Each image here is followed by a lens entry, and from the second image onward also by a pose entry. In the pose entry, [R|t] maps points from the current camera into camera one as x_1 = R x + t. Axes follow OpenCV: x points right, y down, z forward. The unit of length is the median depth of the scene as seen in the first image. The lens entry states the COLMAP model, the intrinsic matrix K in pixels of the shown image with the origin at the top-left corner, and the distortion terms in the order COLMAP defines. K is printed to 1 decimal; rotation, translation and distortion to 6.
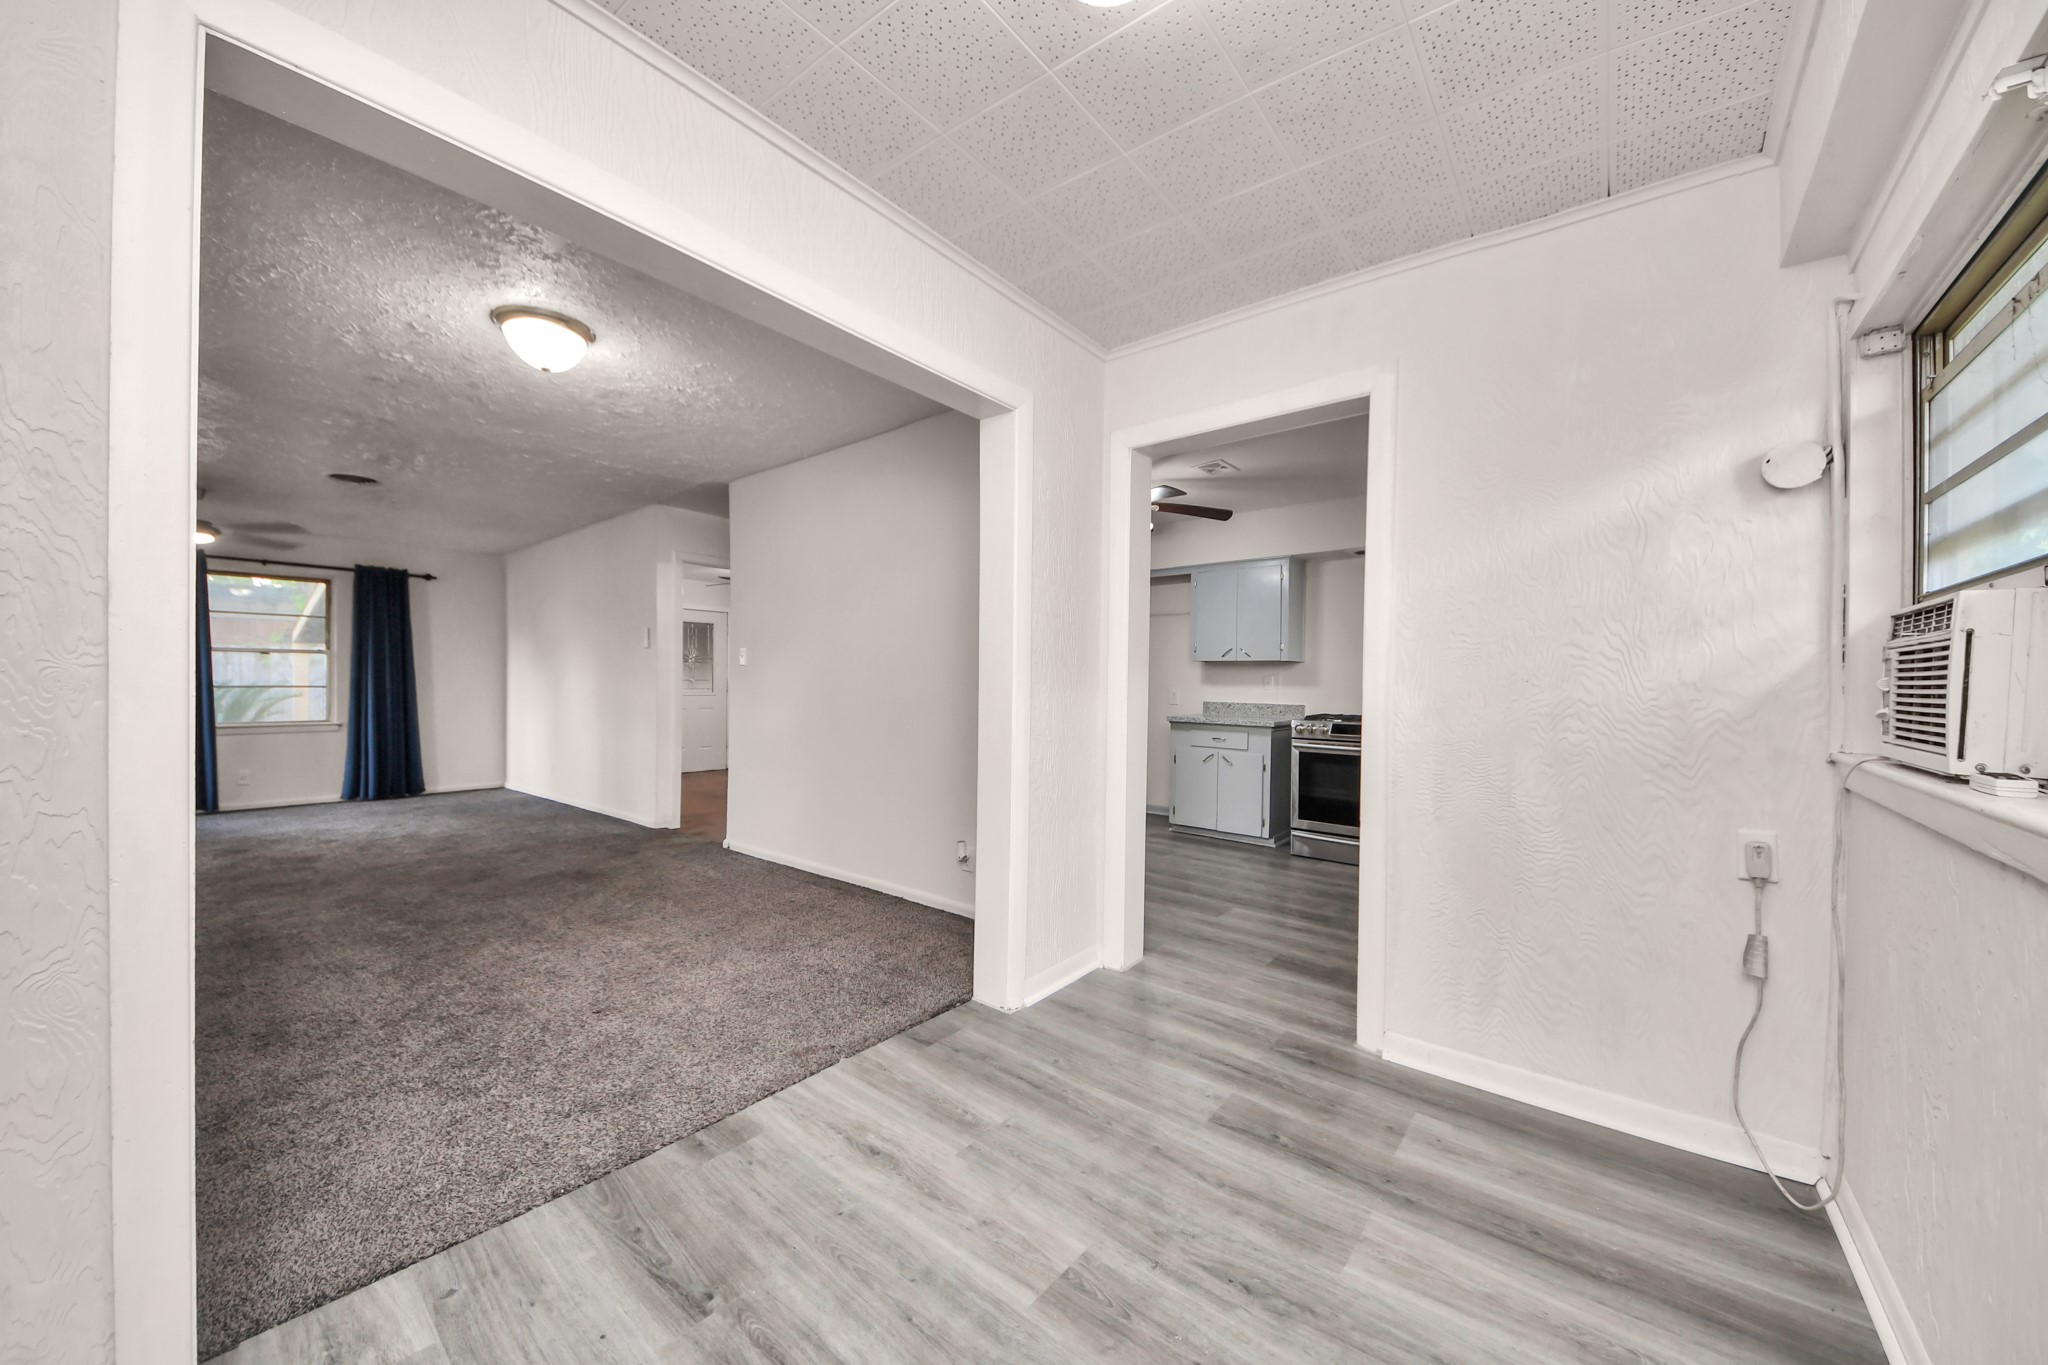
lens RADIAL K [[743.7, 0, 1030.5], [0, 743.7, 686.8], [0, 0, 1]] dist [0.018204, -0.013506]
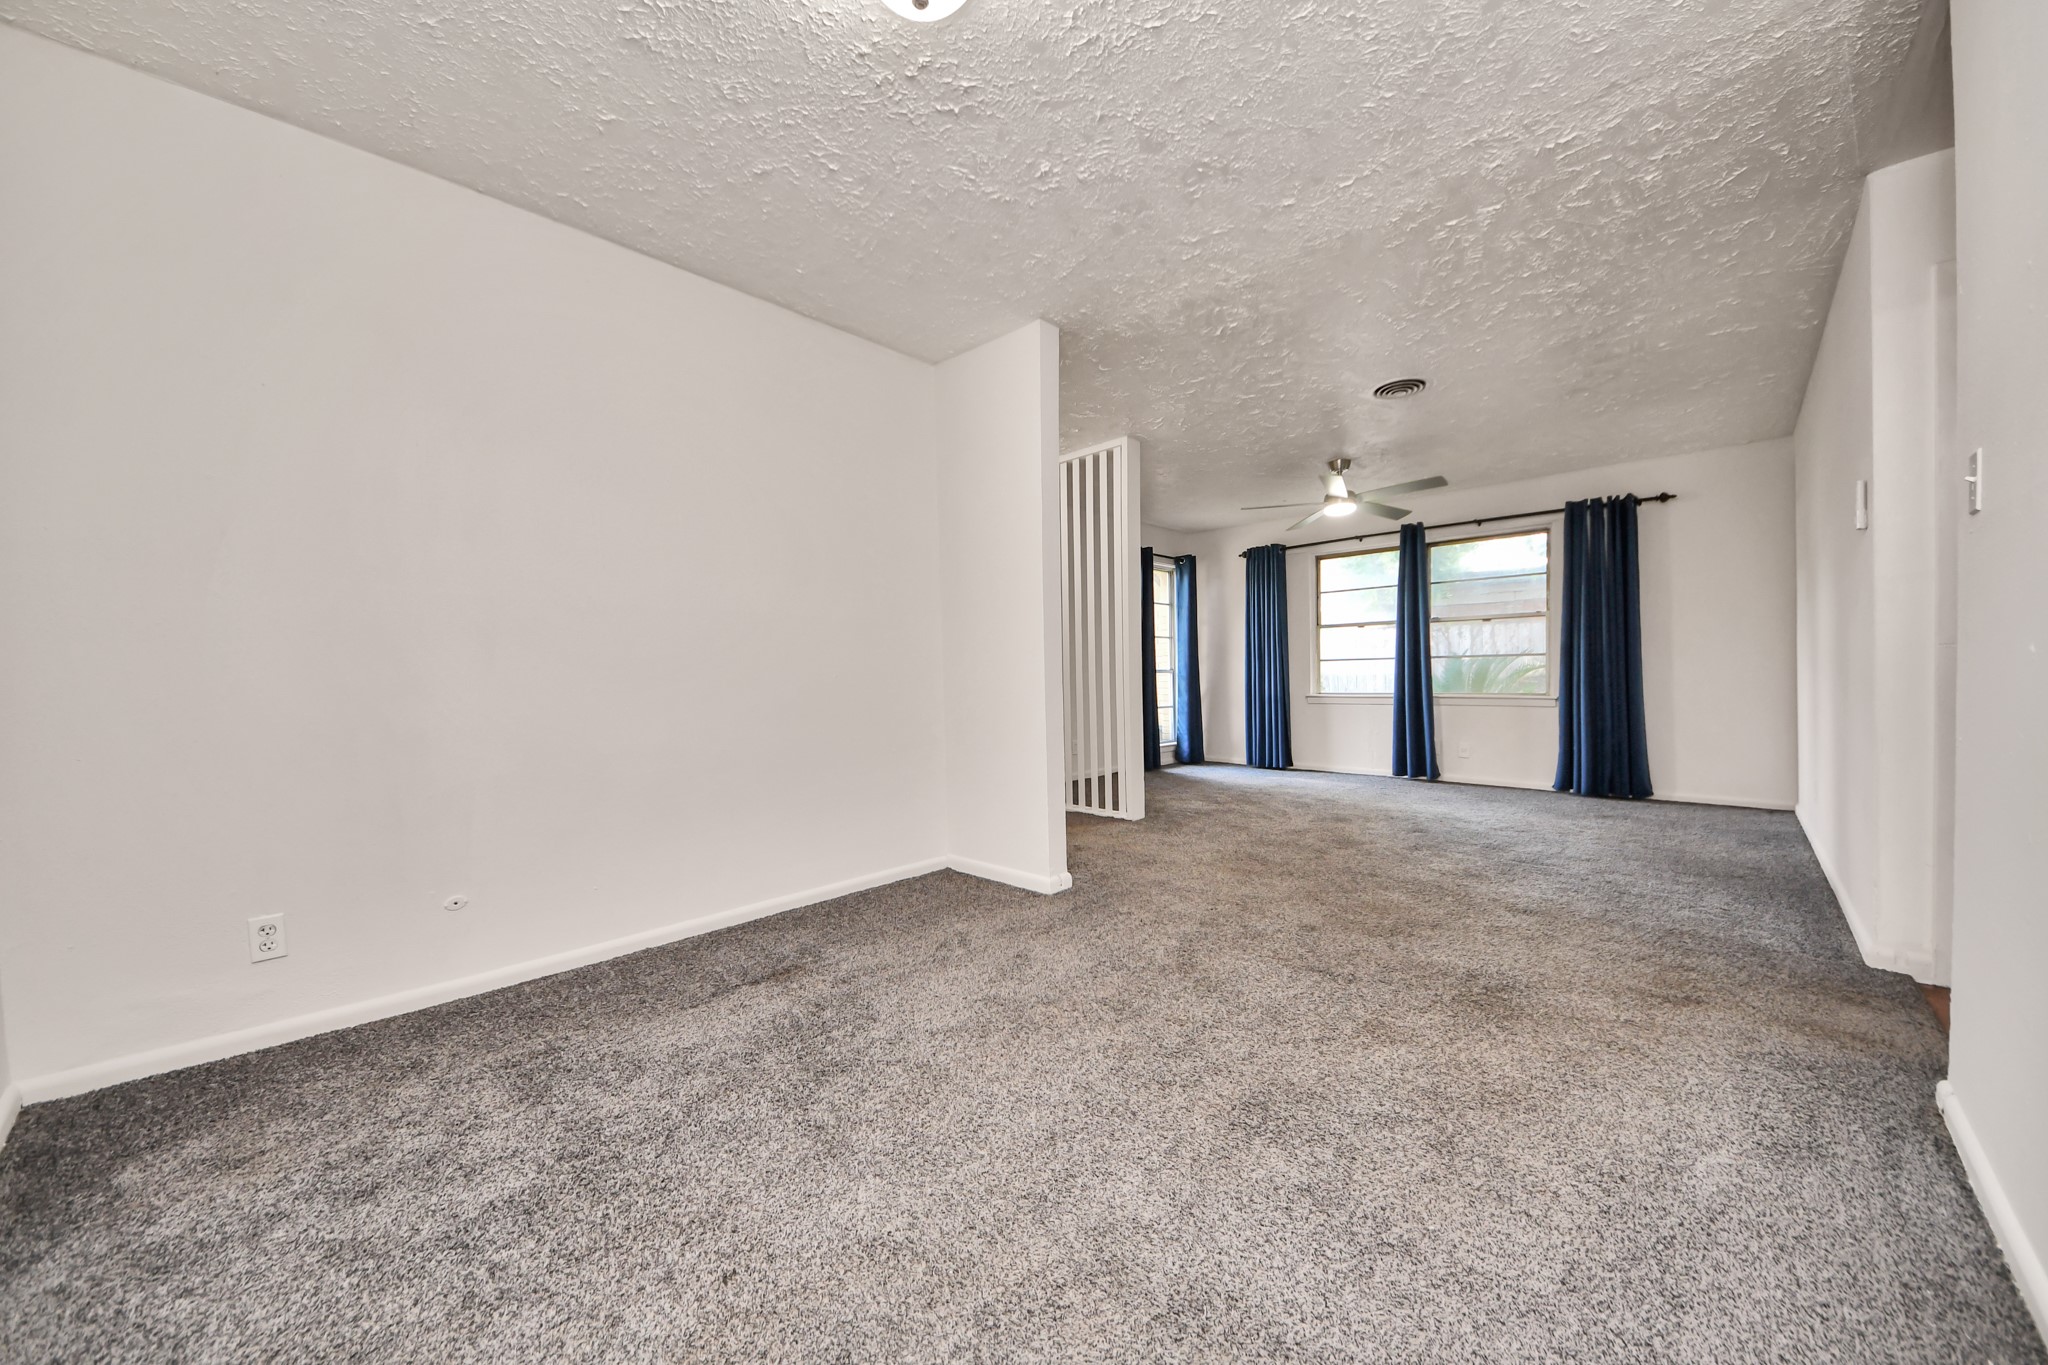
lens RADIAL K [[733.0, 0, 1012.0], [0, 733.0, 689.6], [0, 0, 1]] dist [0.017198, -0.012891]
pose [[-0.075233, 0.015519, -0.997045, -0.056593], [0.005356, 0.999871, 0.015158, 0.024384], [0.997152, -0.004200, -0.075307, 0.458625]]
